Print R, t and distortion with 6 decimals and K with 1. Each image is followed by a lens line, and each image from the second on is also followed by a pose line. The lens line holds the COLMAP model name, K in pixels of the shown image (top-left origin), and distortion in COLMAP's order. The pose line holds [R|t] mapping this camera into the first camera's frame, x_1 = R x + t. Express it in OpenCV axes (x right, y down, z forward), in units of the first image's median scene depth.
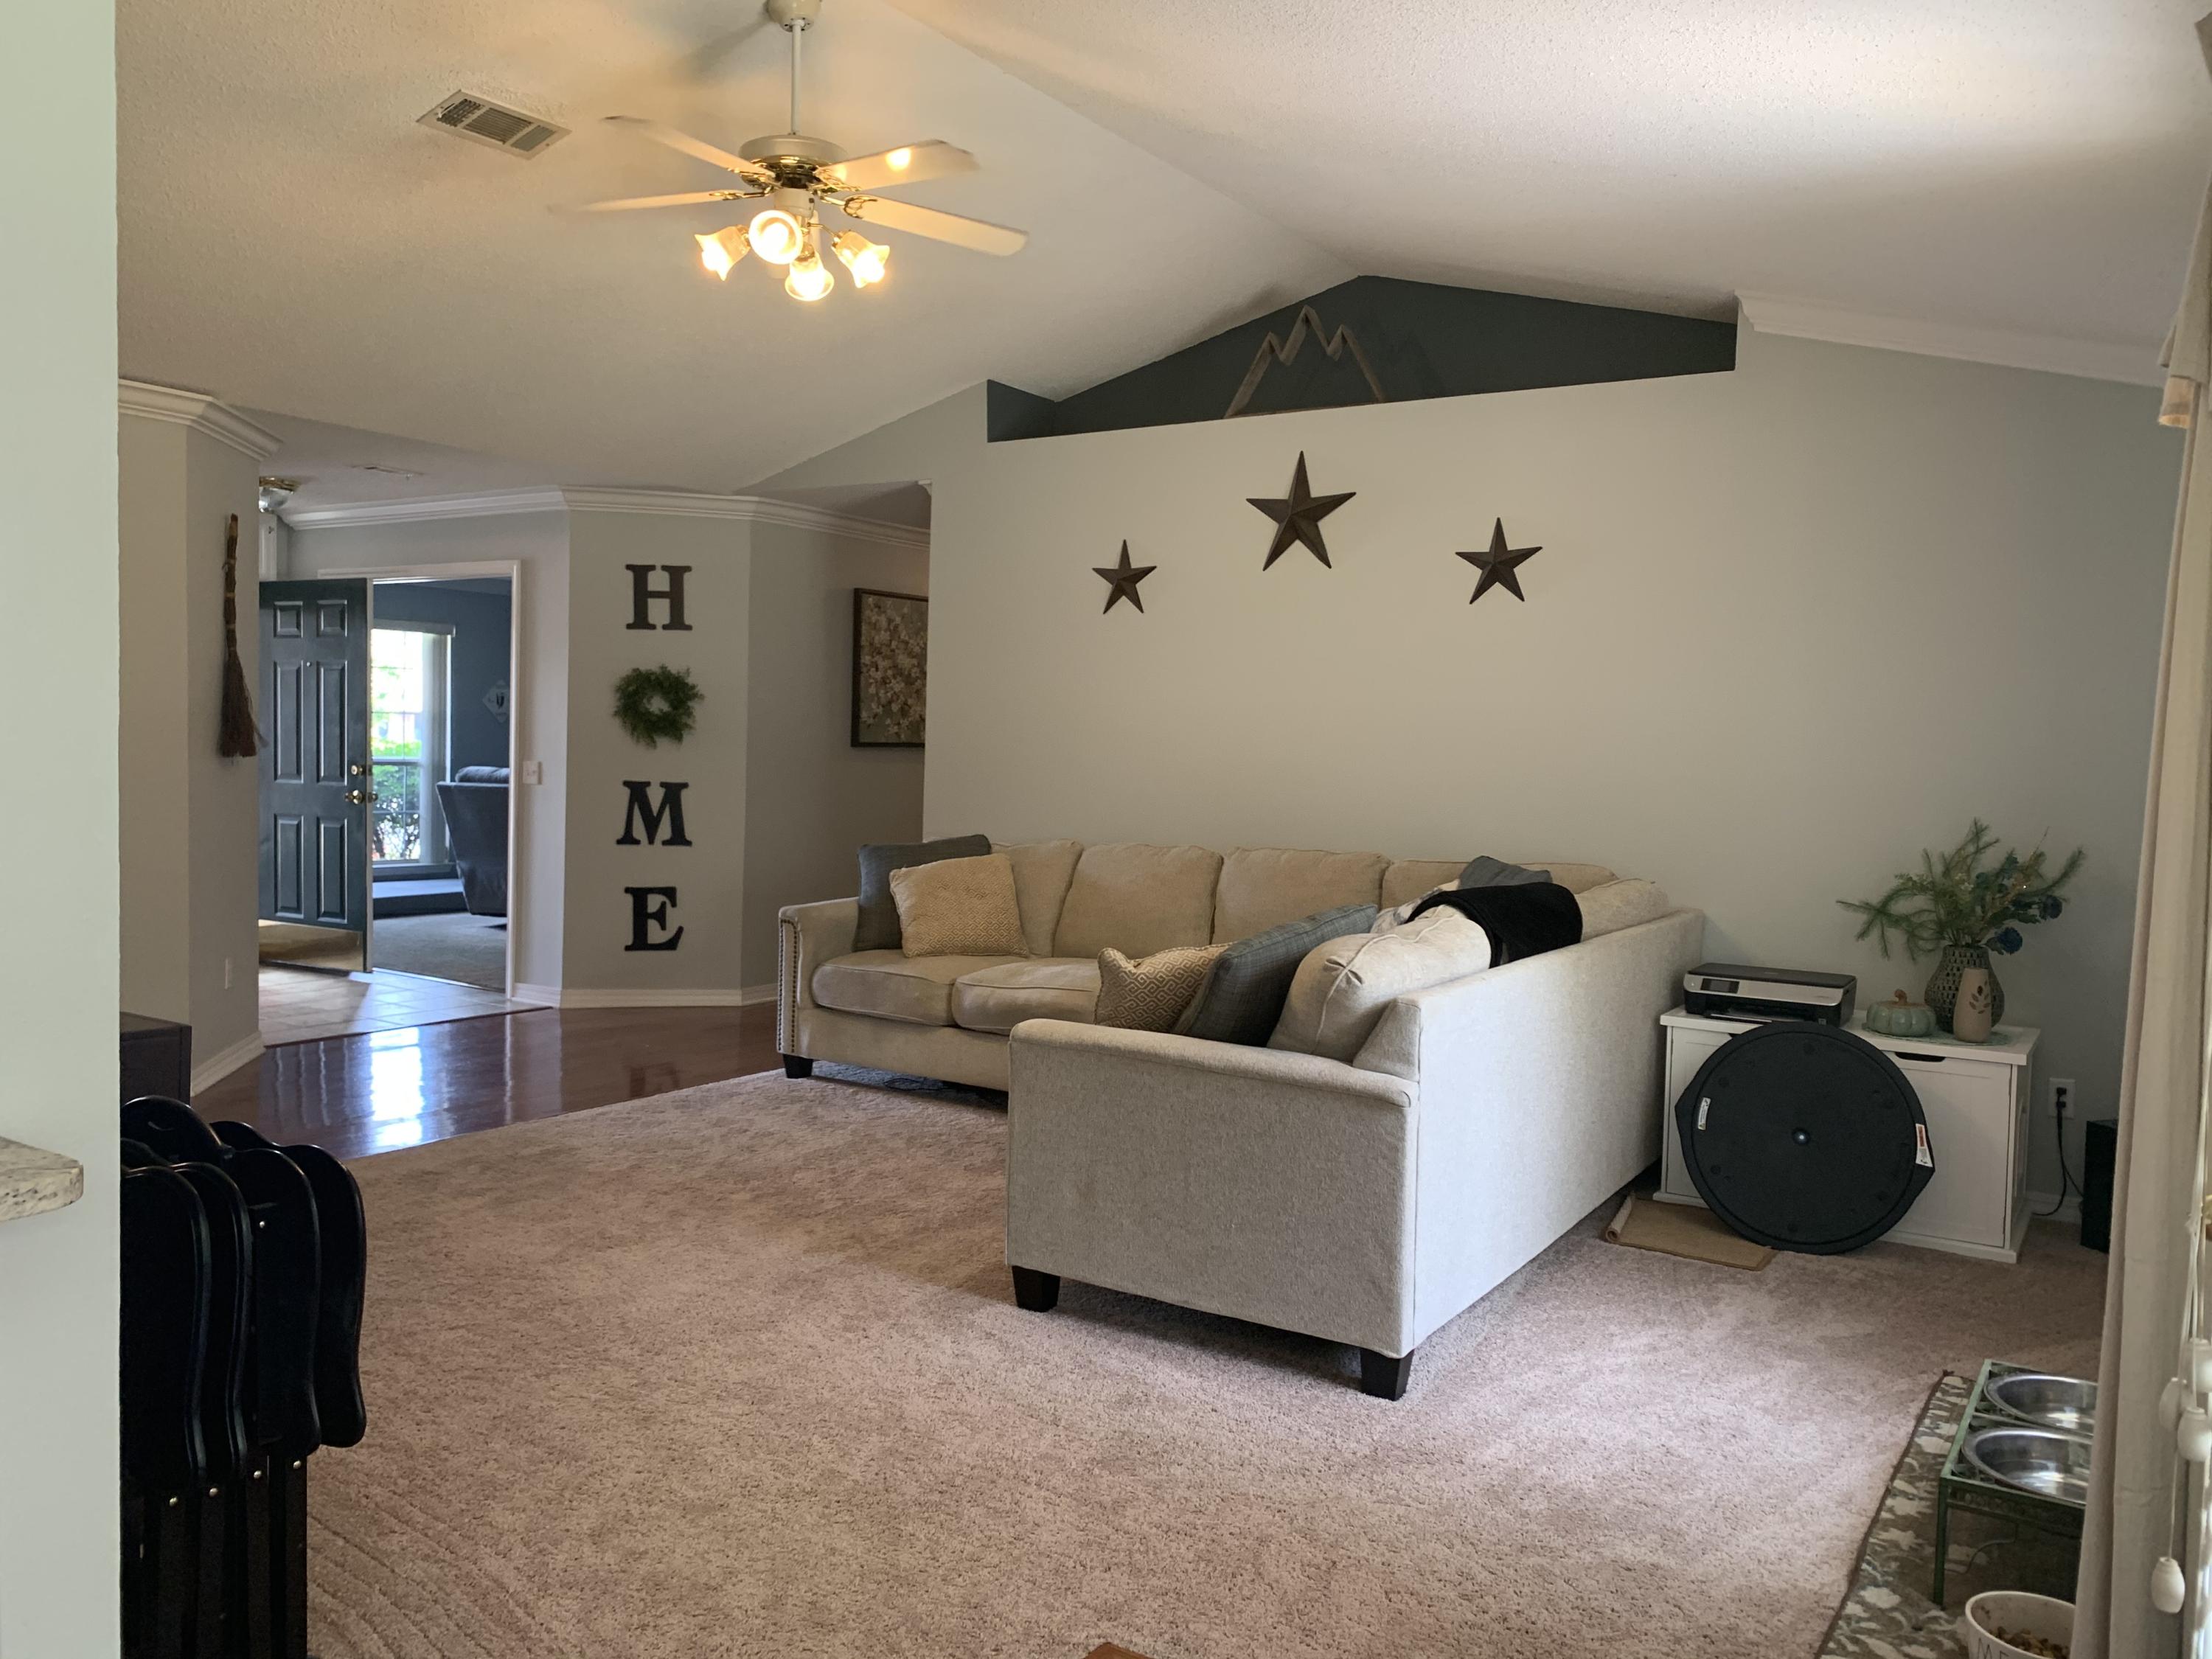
lens RADIAL K [[1704.6, 0, 1110.3], [0, 1704.6, 838.5], [0, 0, 1]] dist [0.078808, -0.098702]
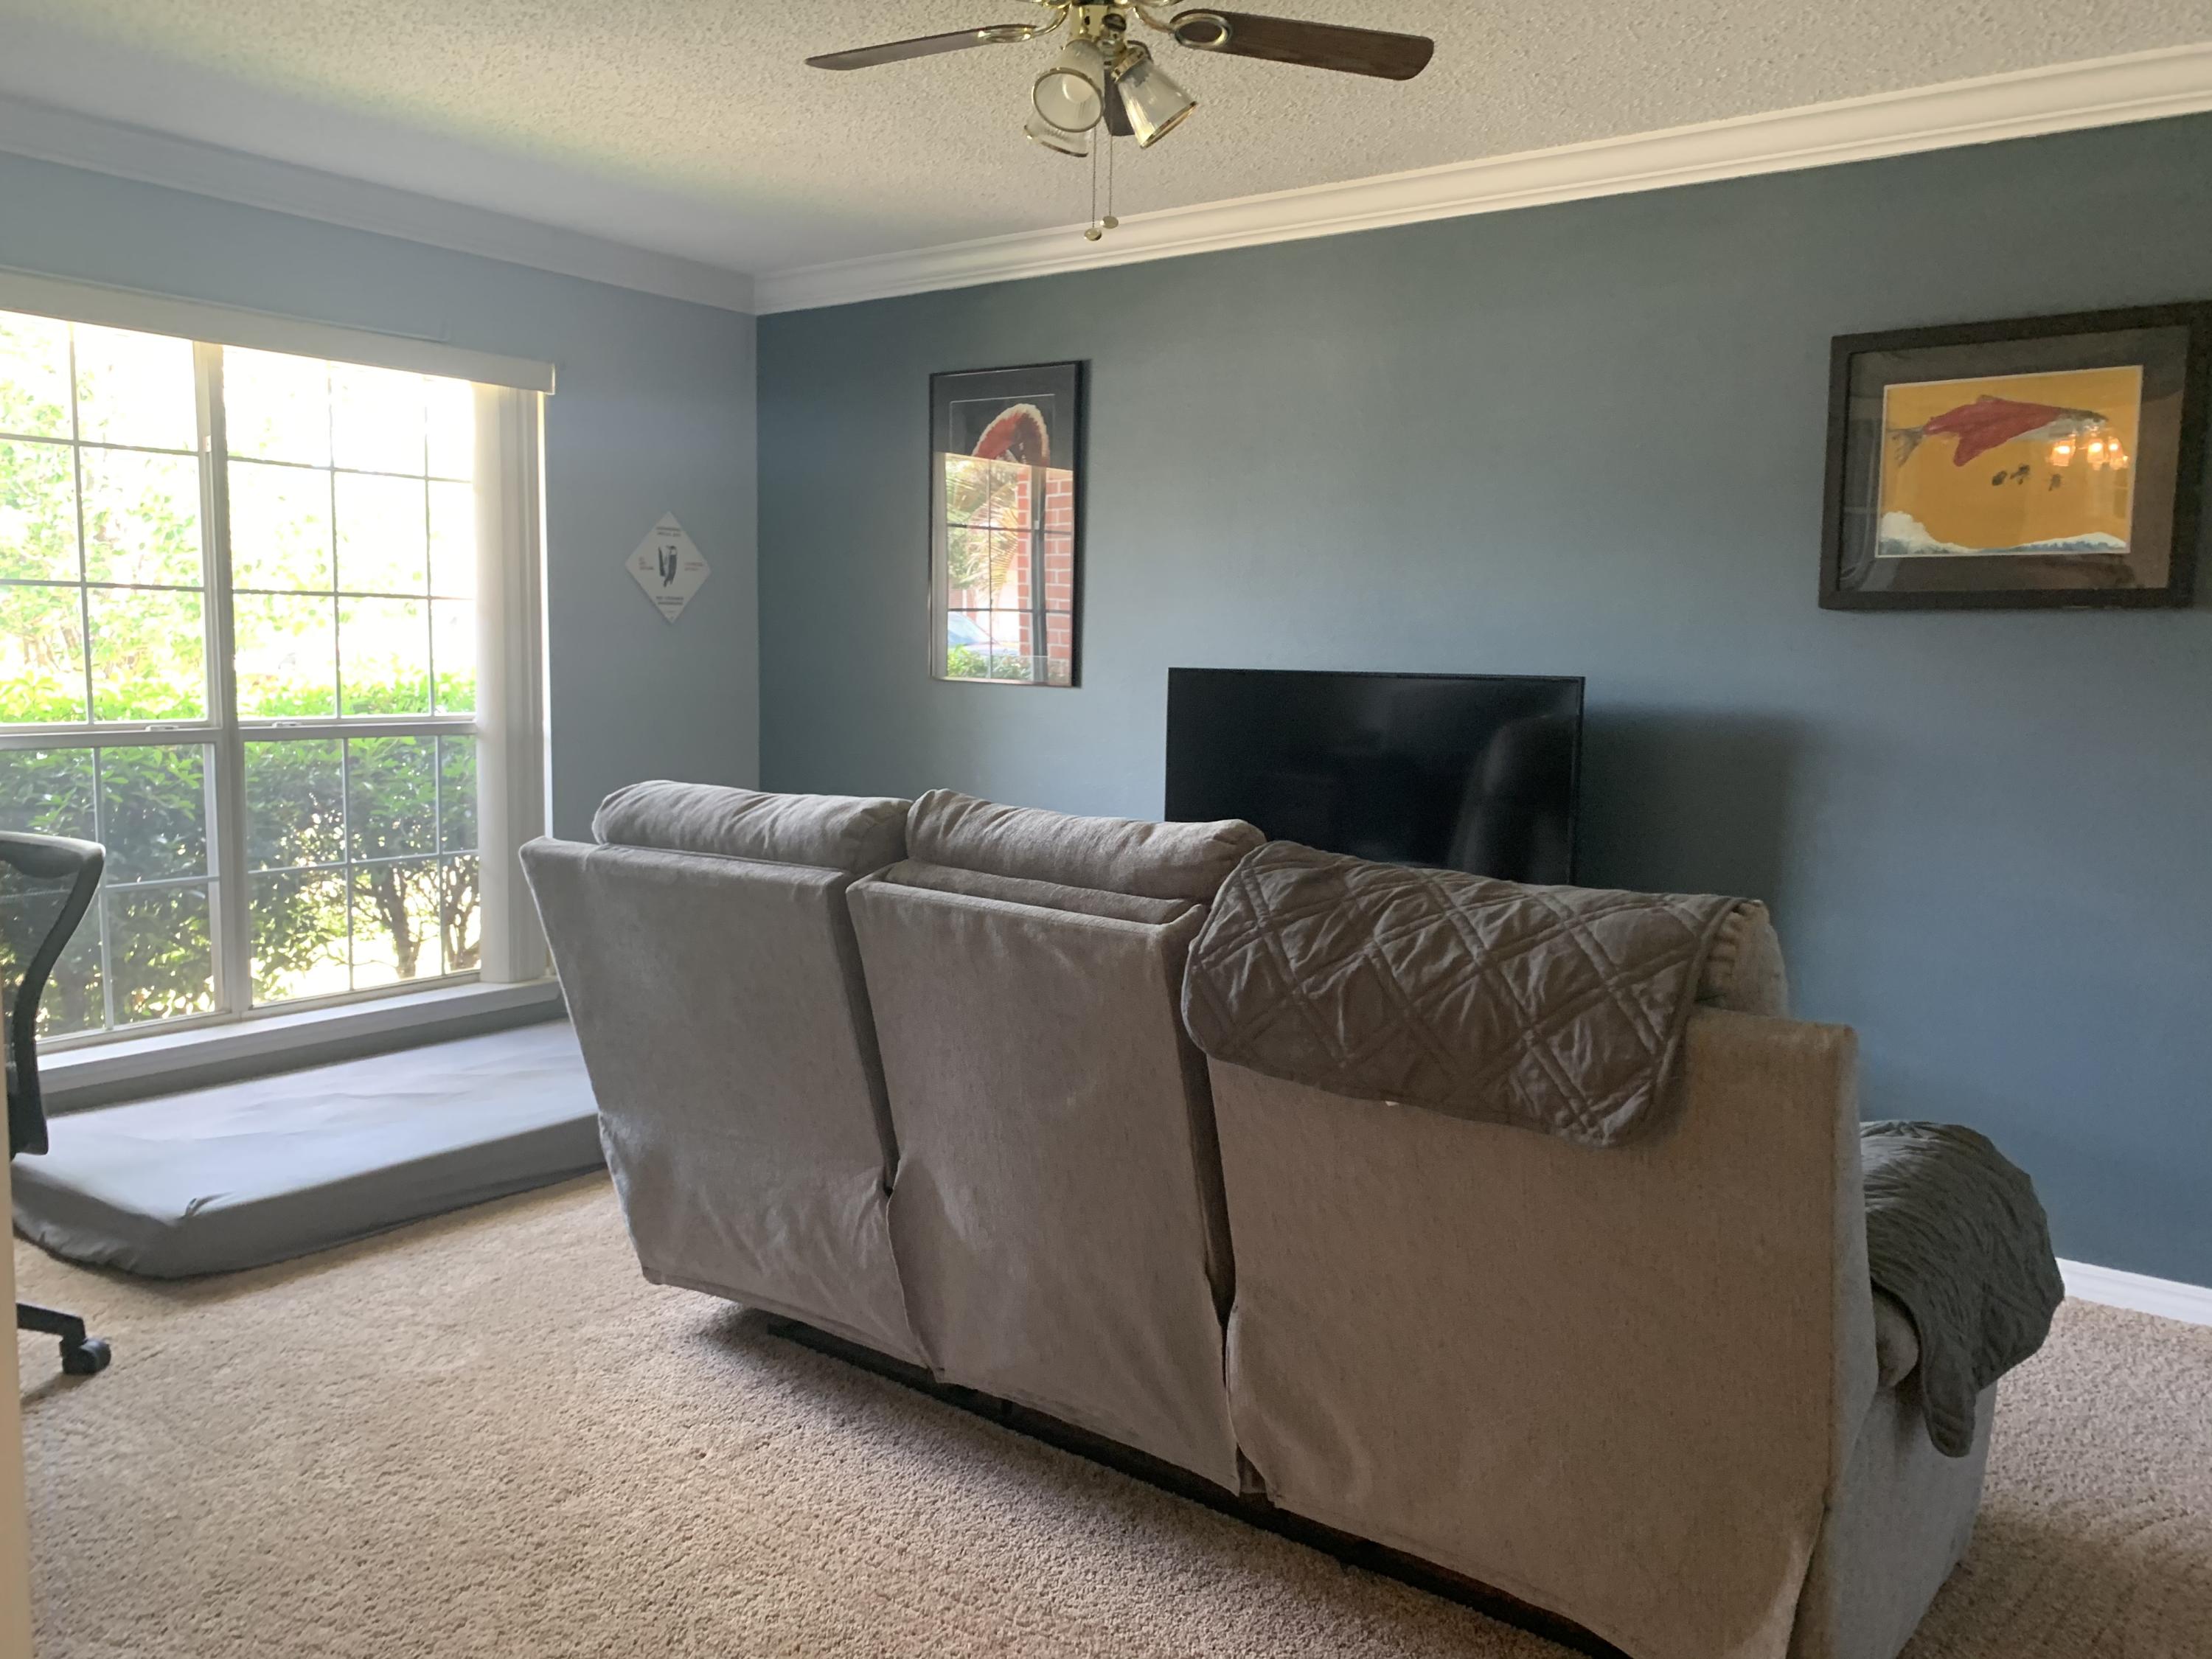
lens RADIAL K [[1704.6, 0, 1110.3], [0, 1704.6, 838.5], [0, 0, 1]] dist [0.078808, -0.098702]
pose [[0.999105, -0.003241, -0.042176, -0.245844], [0.005638, 0.998366, 0.056859, -0.040151], [0.041922, -0.057046, 0.997491, 0.628546]]
